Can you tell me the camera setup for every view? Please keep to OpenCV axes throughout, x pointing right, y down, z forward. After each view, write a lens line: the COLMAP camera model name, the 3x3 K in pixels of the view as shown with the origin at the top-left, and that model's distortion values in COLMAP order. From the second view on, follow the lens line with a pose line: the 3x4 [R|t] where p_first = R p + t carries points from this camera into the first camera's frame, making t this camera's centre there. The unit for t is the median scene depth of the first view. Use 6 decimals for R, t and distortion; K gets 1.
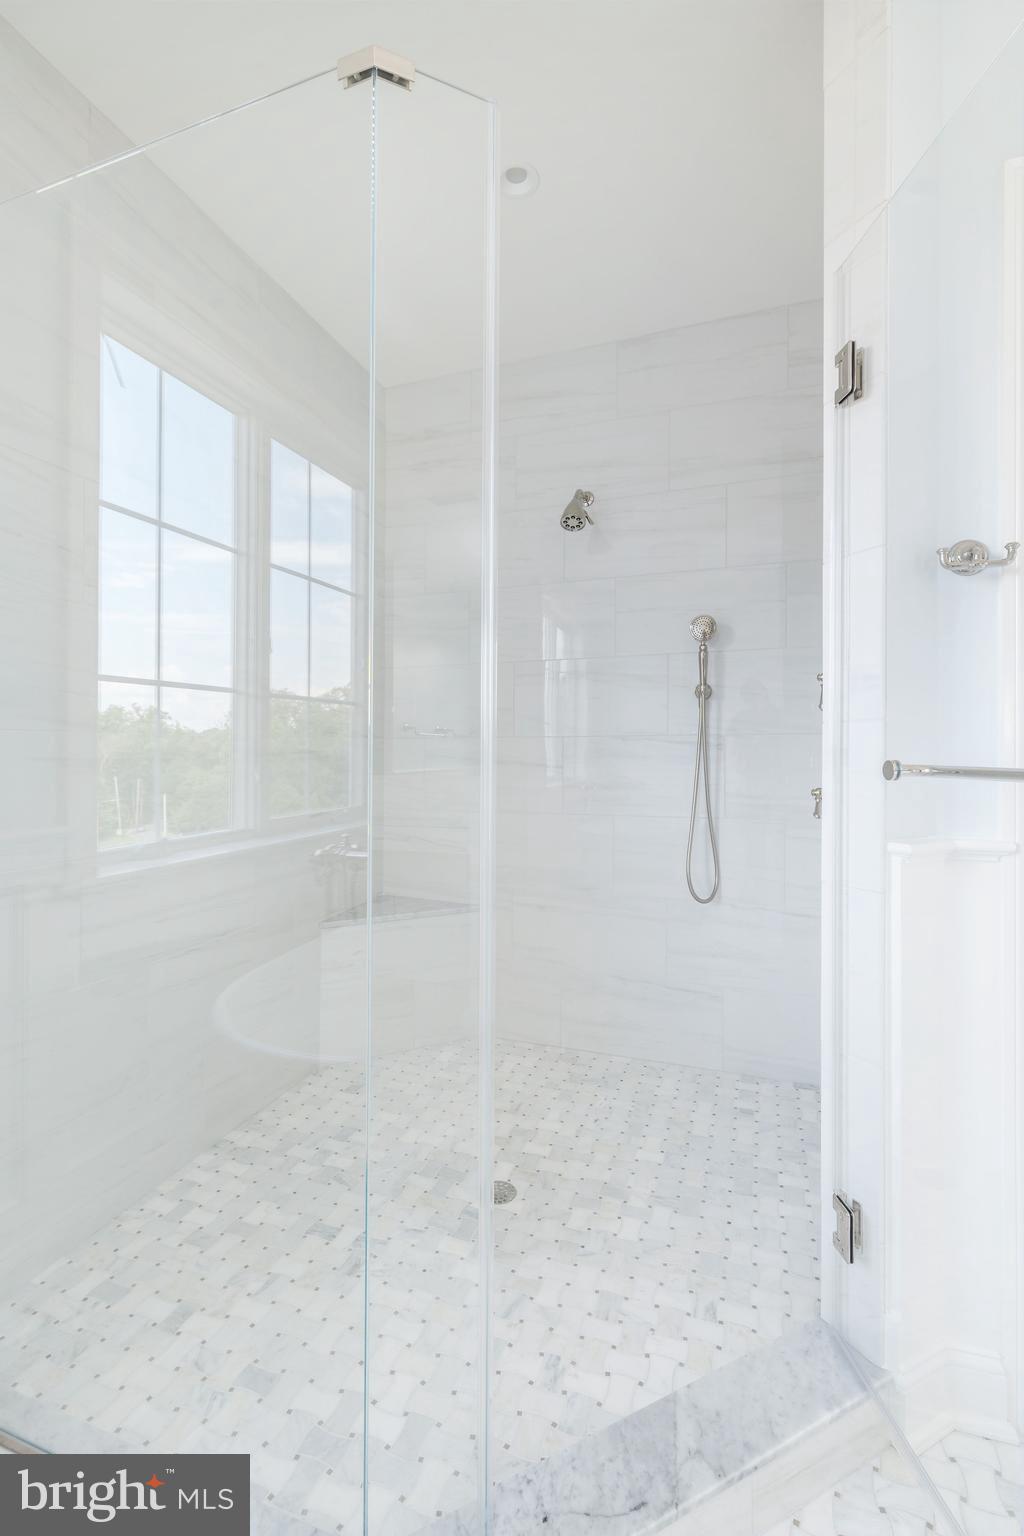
lens RADIAL K [[689.6, 0, 510.1], [0, 689.6, 756.8], [0, 0, 1]] dist [0.000628, -0.000005]
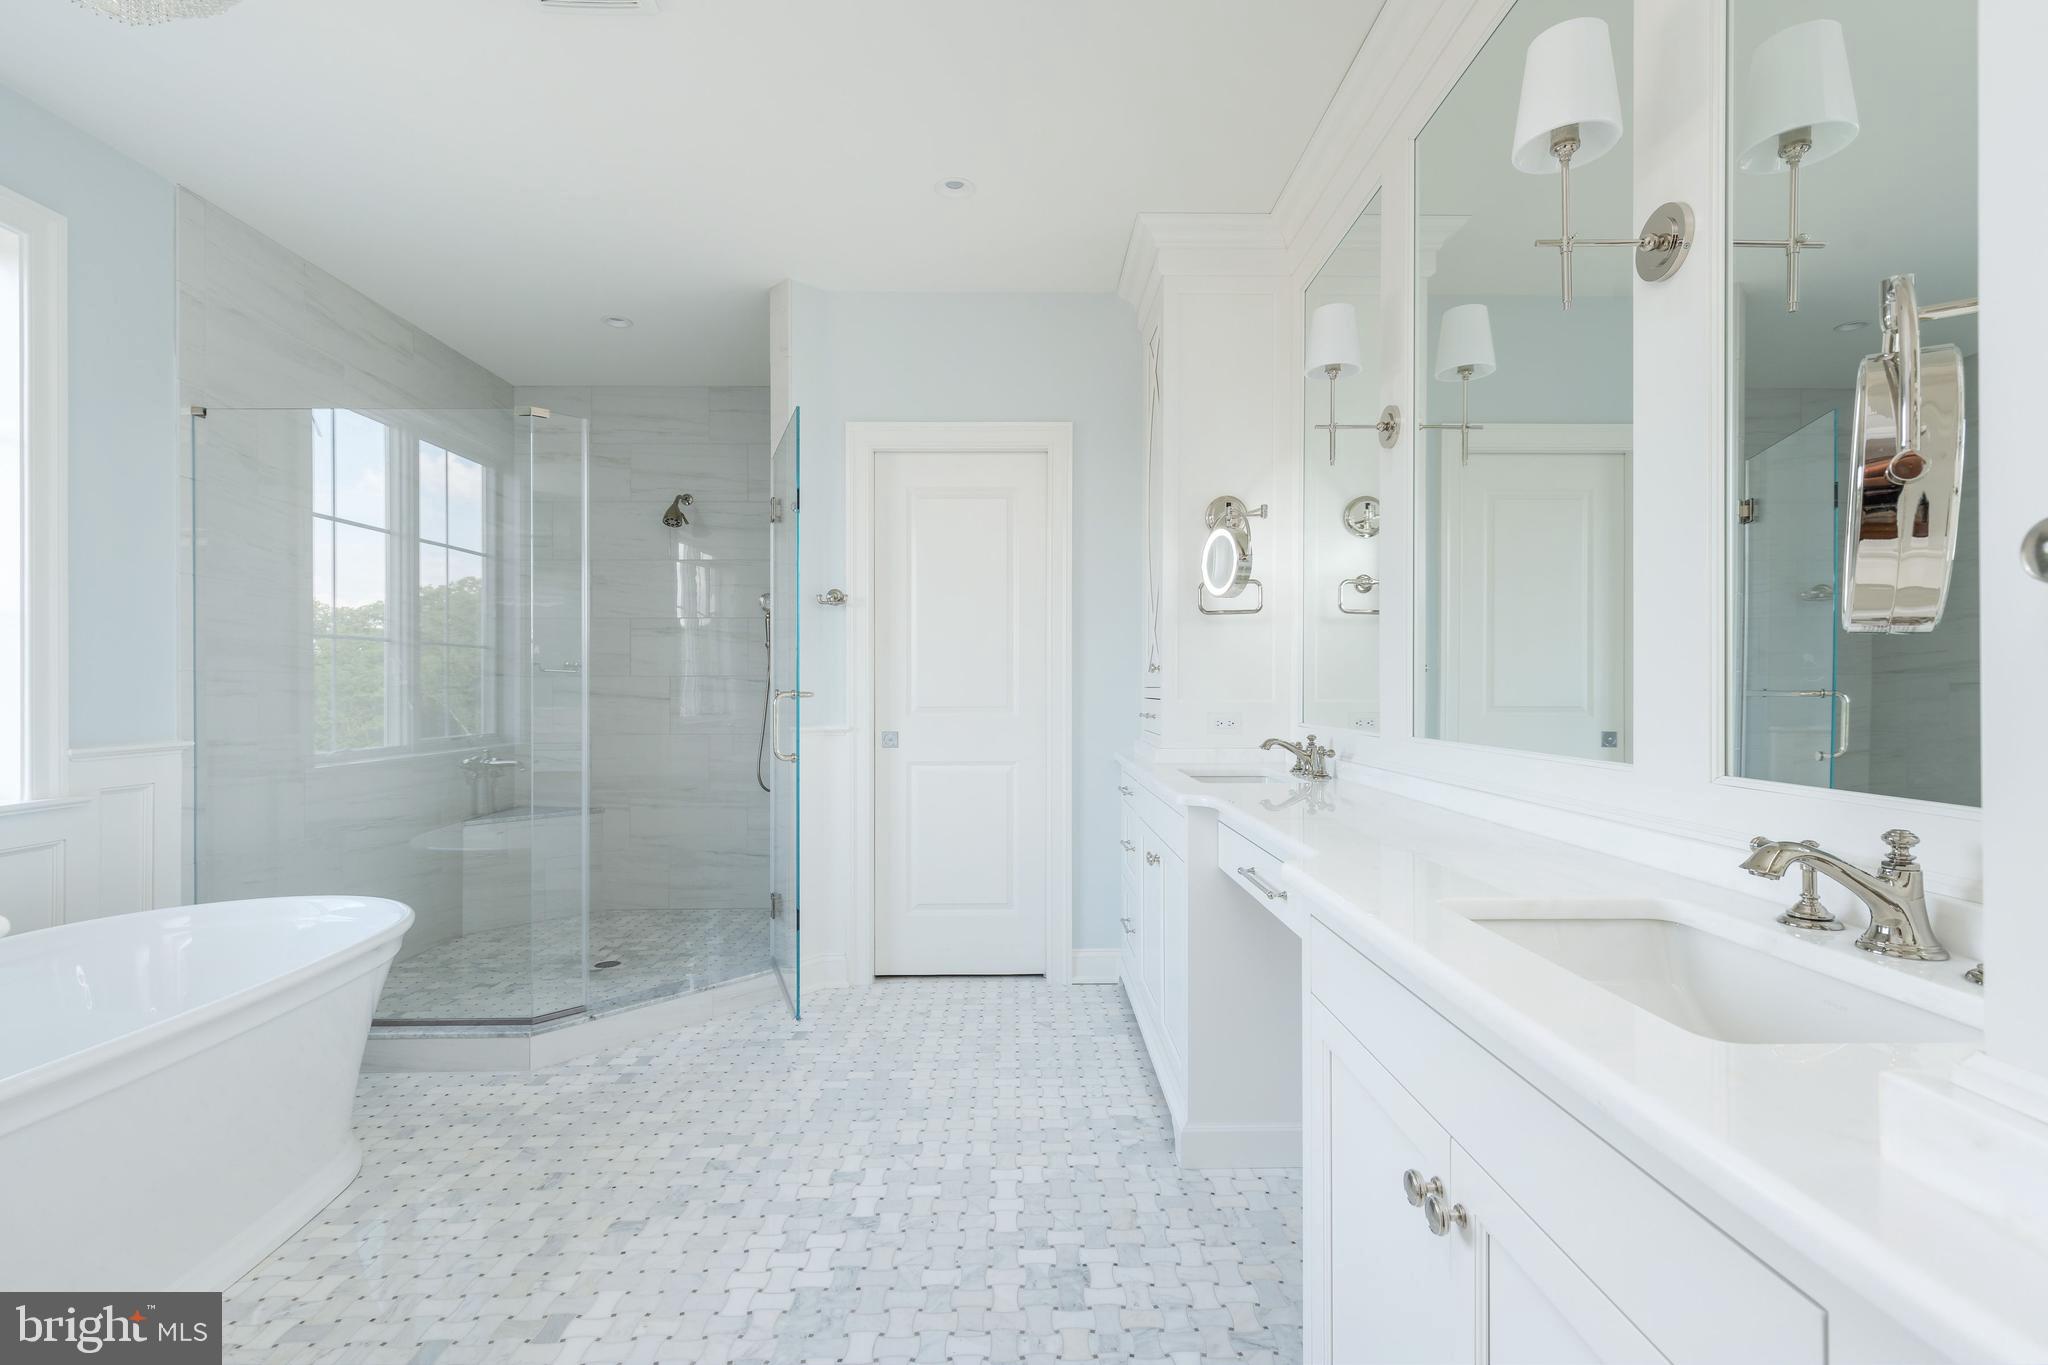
lens RADIAL K [[919.5, 0, 1029.2], [0, 919.5, 698.7], [0, 0, 1]] dist [0.000628, -0.000005]
pose [[0.937560, -0.006711, 0.347760, 0.126036], [0.006438, 0.999977, 0.001939, 0.018940], [-0.347765, 0.000421, 0.937582, -1.042942]]
